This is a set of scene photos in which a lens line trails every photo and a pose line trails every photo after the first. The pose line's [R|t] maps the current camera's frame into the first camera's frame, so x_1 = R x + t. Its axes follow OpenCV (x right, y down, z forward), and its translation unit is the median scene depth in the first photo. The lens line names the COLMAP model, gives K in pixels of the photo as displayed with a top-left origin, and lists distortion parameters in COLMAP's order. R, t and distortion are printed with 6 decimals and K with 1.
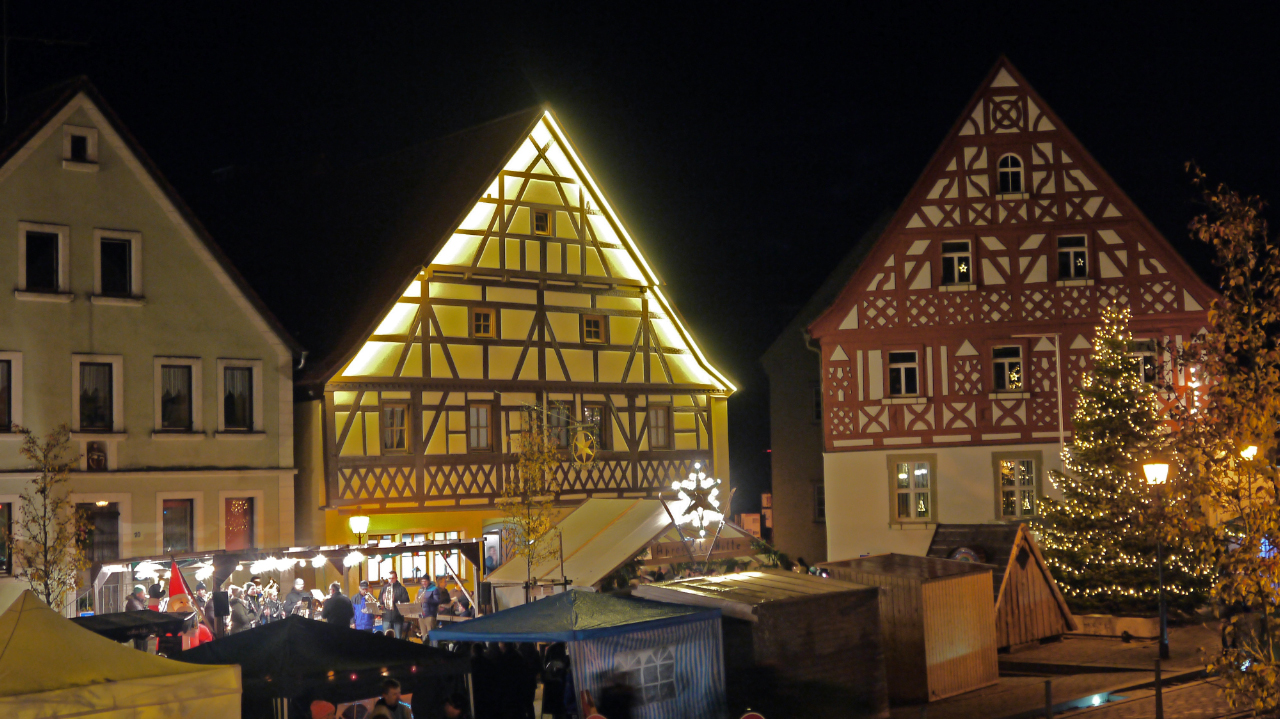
lens RADIAL K [[1884.2, 0, 639.1], [0, 1884.2, 357.1], [0, 0, 1]] dist [-0.021954, 0.000000]
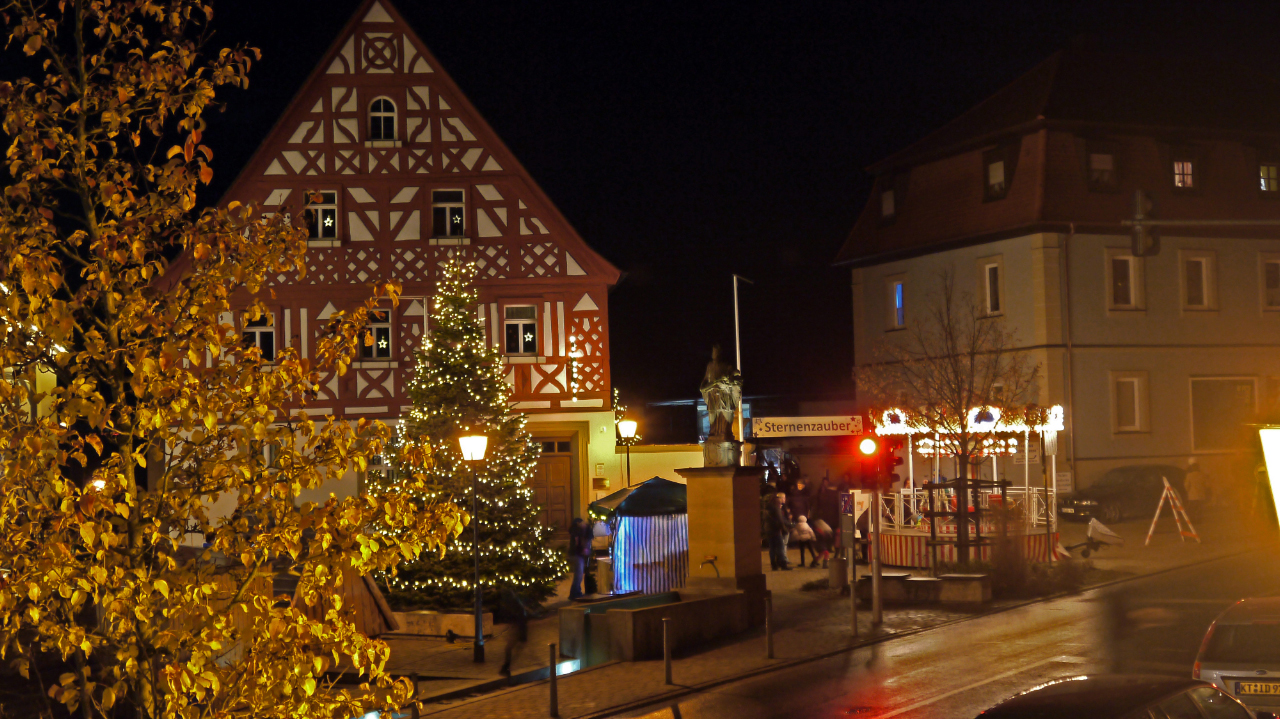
lens RADIAL K [[1884.2, 0, 640.7], [0, 1884.2, 360.3], [0, 0, 1]] dist [-0.021954, 0.000000]
pose [[0.962448, 0.012935, 0.271158, 0.074143], [-0.015733, 0.999843, 0.008145, 0.009012], [-0.271010, -0.012106, 0.962500, 0.098364]]
